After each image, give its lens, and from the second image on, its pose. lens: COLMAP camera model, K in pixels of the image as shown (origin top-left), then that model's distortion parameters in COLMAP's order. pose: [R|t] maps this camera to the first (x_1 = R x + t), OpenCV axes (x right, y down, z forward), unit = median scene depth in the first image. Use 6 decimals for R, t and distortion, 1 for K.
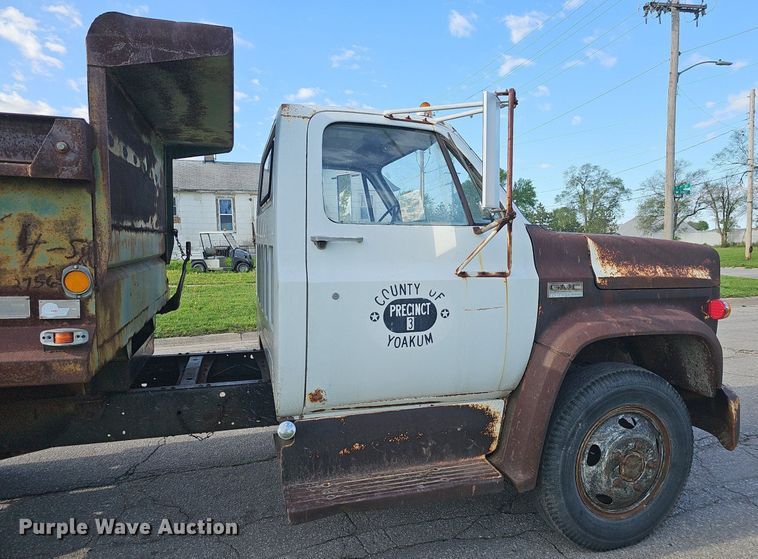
lens RADIAL K [[540.3, 0, 396.7], [0, 540.3, 290.9], [0, 0, 1]] dist [0.089304, -0.108516]
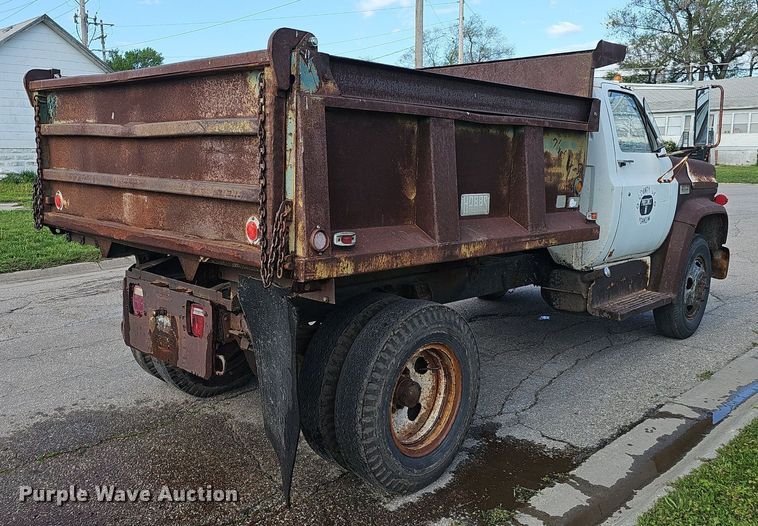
lens RADIAL K [[650.5, 0, 352.9], [0, 650.5, 270.0], [0, 0, 1]] dist [0.119854, -0.140539]
pose [[0.899064, -0.074877, 0.431368, -1.852023], [0.041119, 0.995353, 0.087073, 0.030058], [-0.435883, -0.060546, 0.897964, -0.546439]]
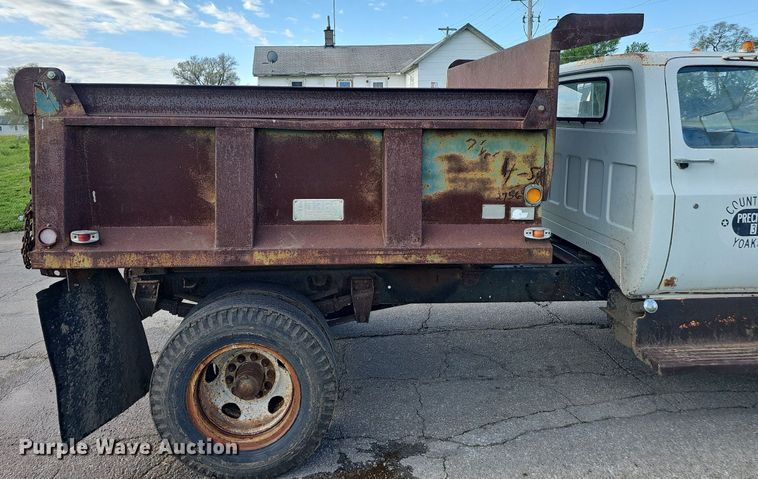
lens RADIAL K [[528.3, 0, 376.7], [0, 528.3, 184.6], [0, 0, 1]] dist [0.072064, -0.049424]
pose [[0.970120, 0.018085, -0.241950, -0.538308], [-0.012106, 0.999584, 0.026174, -0.065796], [0.242323, -0.022463, 0.969936, -0.424180]]
